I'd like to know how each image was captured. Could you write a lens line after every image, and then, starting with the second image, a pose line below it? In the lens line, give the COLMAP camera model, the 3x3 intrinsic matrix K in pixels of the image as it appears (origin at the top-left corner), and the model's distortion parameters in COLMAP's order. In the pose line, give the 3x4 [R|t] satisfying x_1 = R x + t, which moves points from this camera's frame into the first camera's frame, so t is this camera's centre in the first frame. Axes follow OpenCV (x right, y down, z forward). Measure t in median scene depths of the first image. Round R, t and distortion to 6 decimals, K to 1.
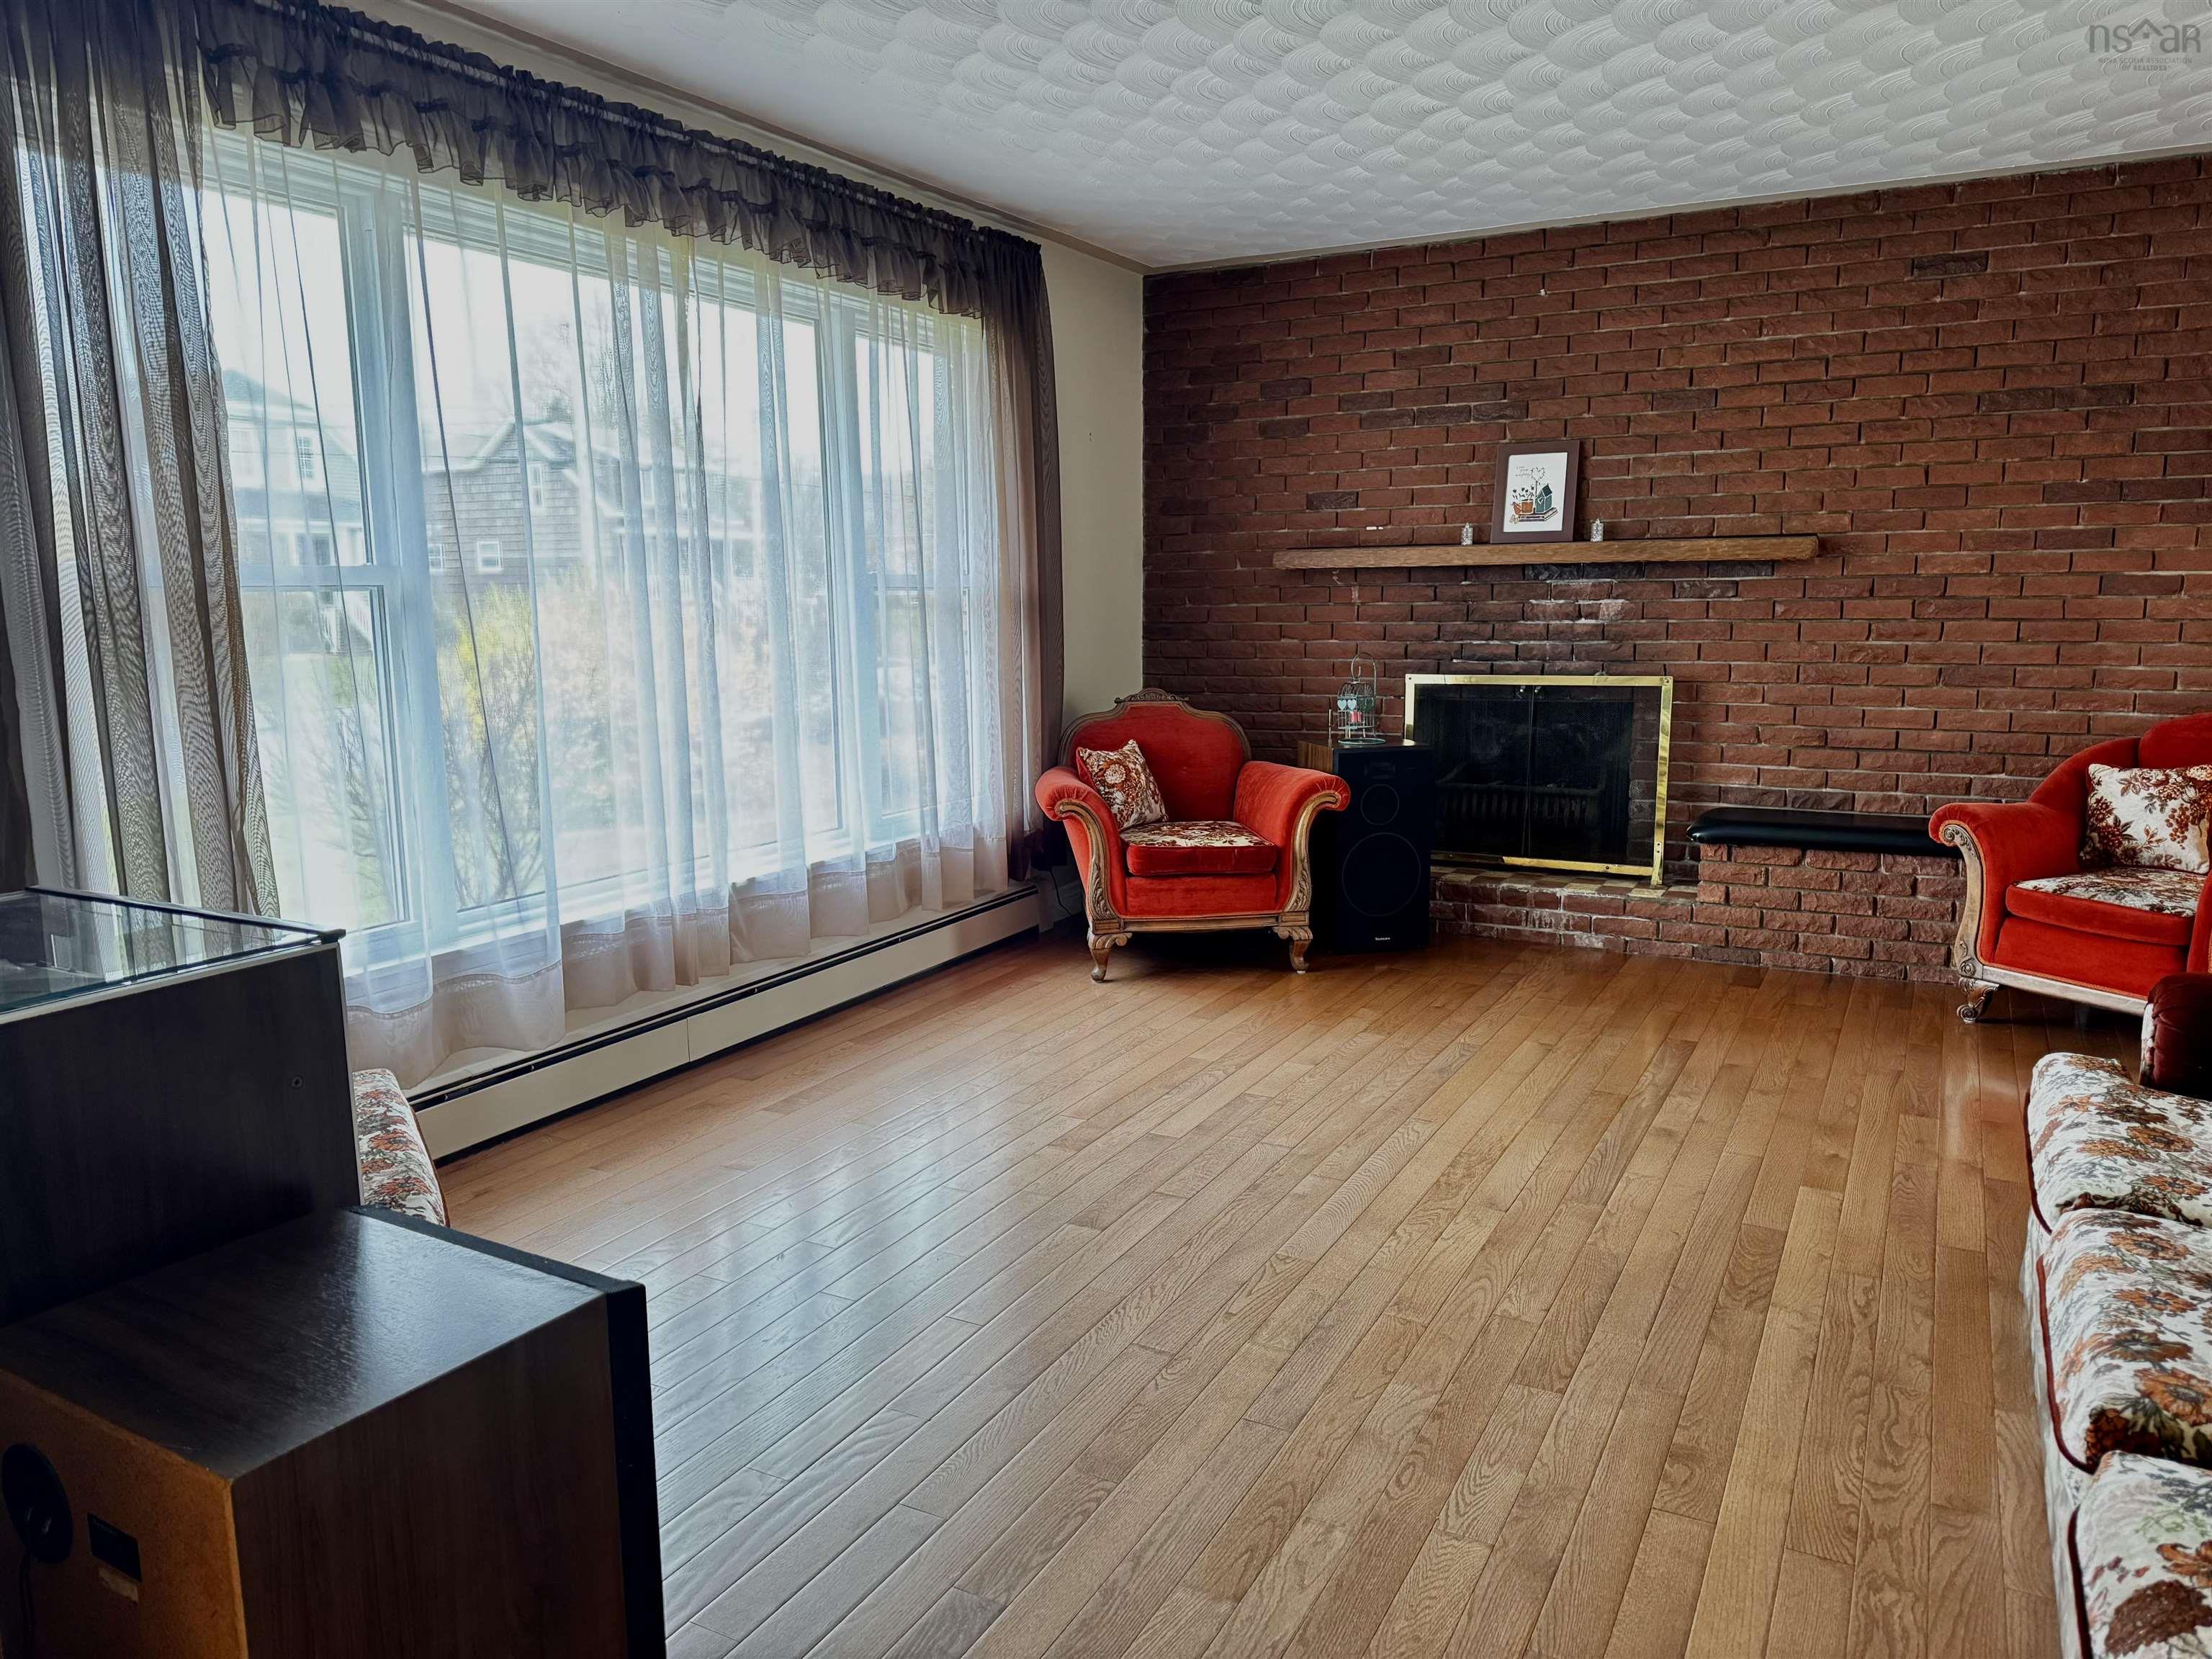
lens RADIAL K [[1550.2, 0, 1098.1], [0, 1550.2, 826.8], [0, 0, 1]] dist [0.029570, -0.013826]
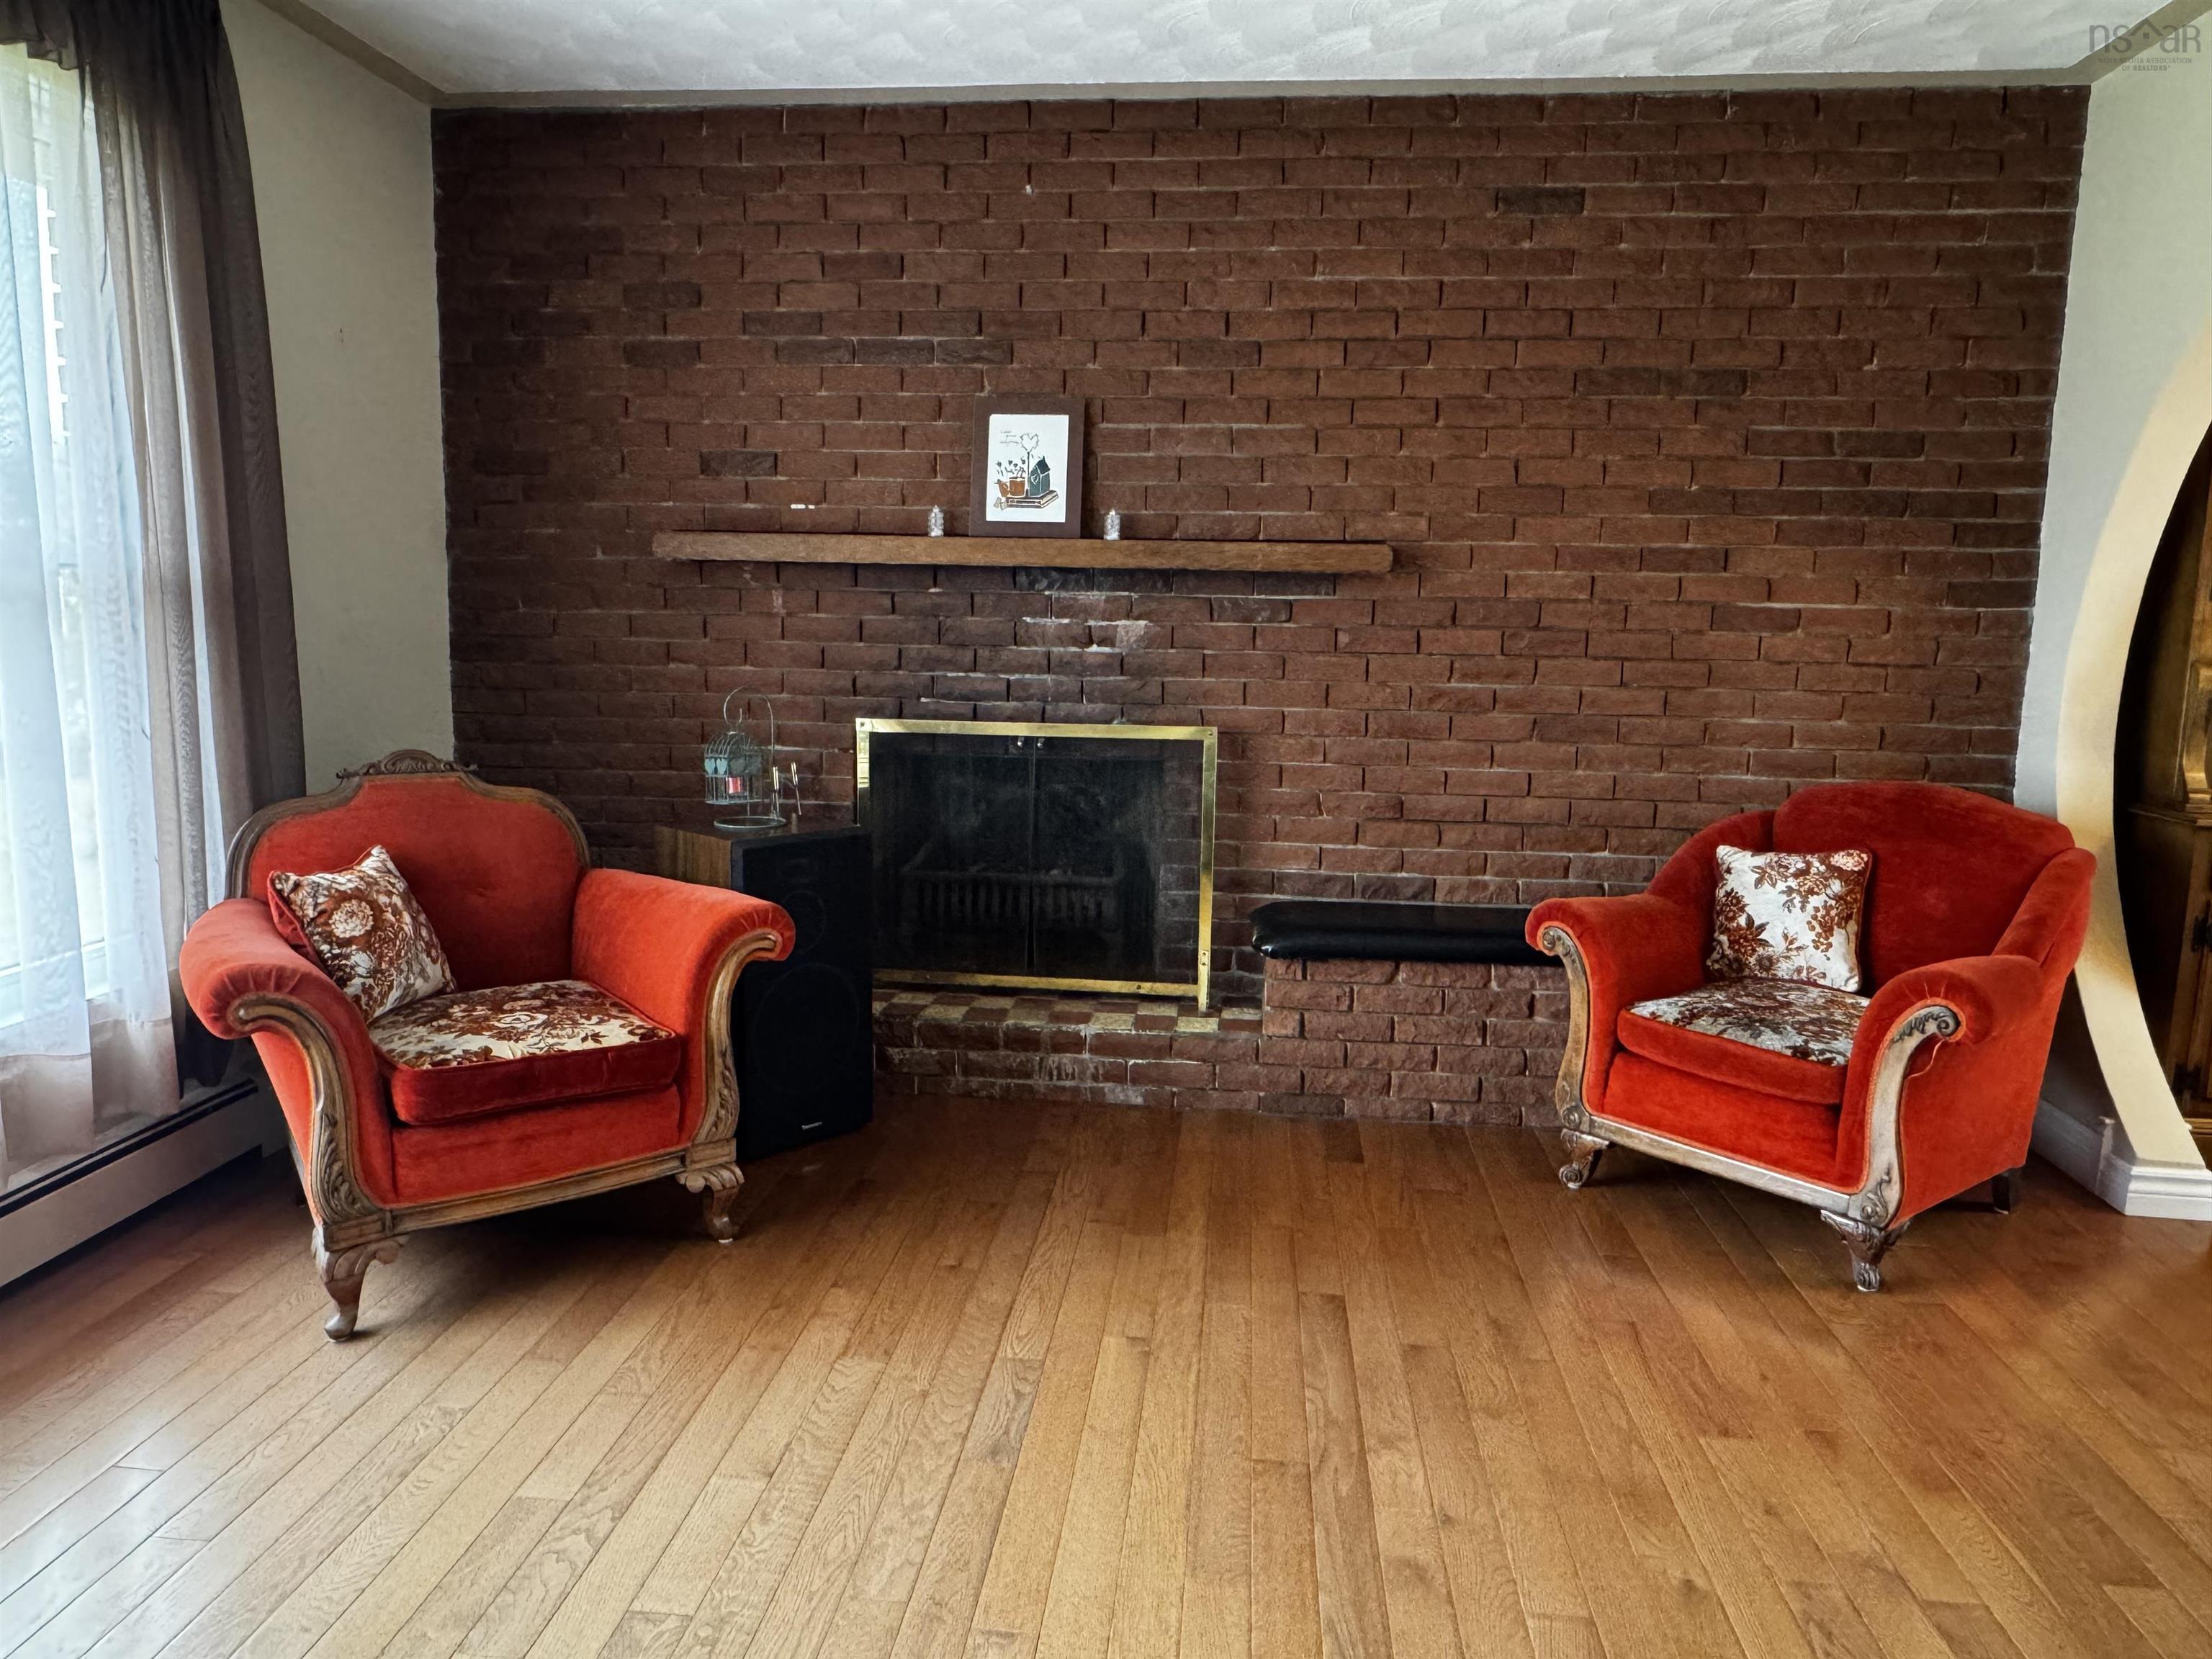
lens RADIAL K [[1550.2, 0, 1103.9], [0, 1550.2, 836.2], [0, 0, 1]] dist [0.029570, -0.013826]
pose [[0.923064, -0.024865, 0.383841, 0.037214], [0.027869, 0.999609, -0.002265, -0.045857], [-0.383634, 0.012787, 0.923397, 0.354695]]
